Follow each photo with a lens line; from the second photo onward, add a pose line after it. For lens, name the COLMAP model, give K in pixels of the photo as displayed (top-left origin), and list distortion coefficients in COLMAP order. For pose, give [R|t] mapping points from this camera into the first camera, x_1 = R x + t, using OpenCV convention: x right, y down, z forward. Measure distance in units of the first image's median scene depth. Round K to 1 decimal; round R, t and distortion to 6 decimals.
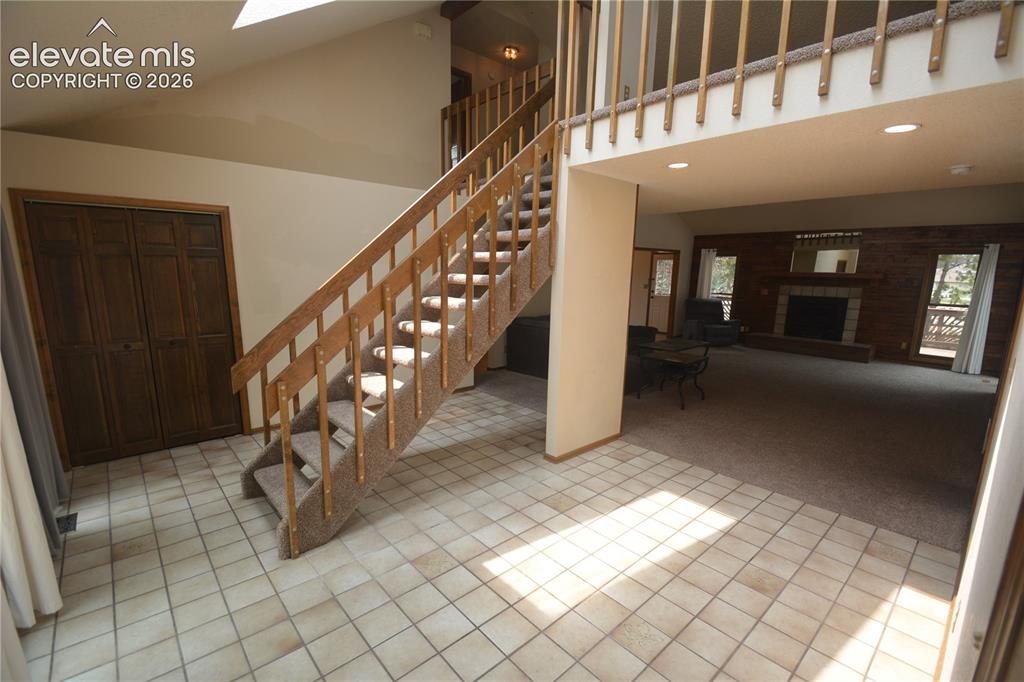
lens RADIAL K [[447.1, 0, 508.1], [0, 447.1, 359.9], [0, 0, 1]] dist [0.017240, -0.015621]
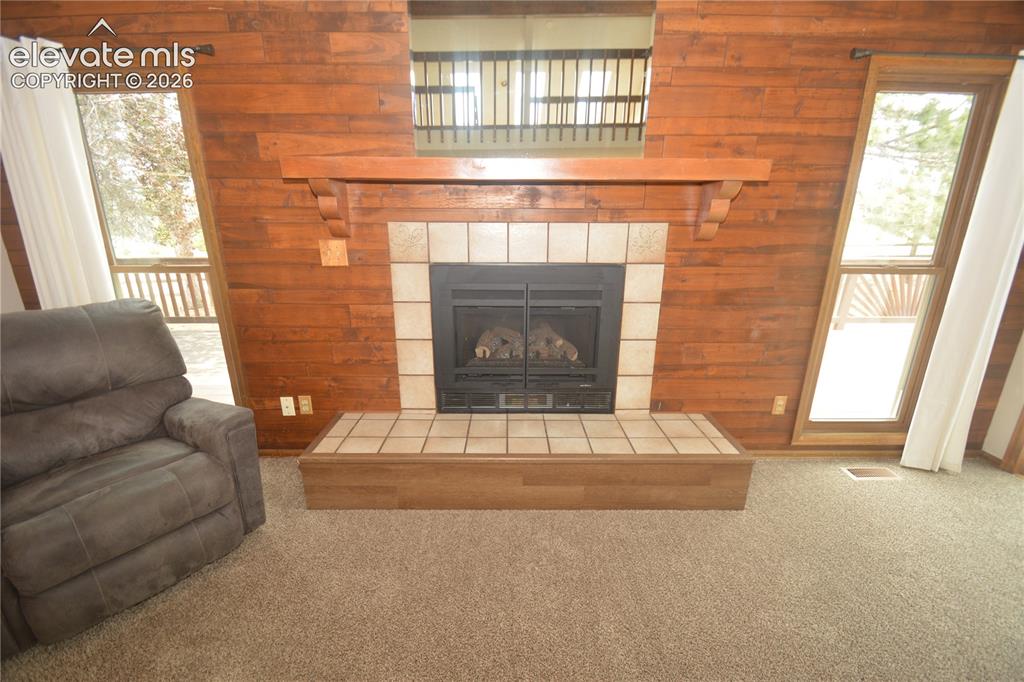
lens RADIAL K [[447.1, 0, 508.1], [0, 447.1, 359.9], [0, 0, 1]] dist [0.017240, -0.015621]
pose [[0.657469, -0.252347, 0.709969, 0.462924], [0.159462, 0.967508, 0.196215, -0.132958], [-0.736415, -0.015792, 0.676346, 0.793907]]
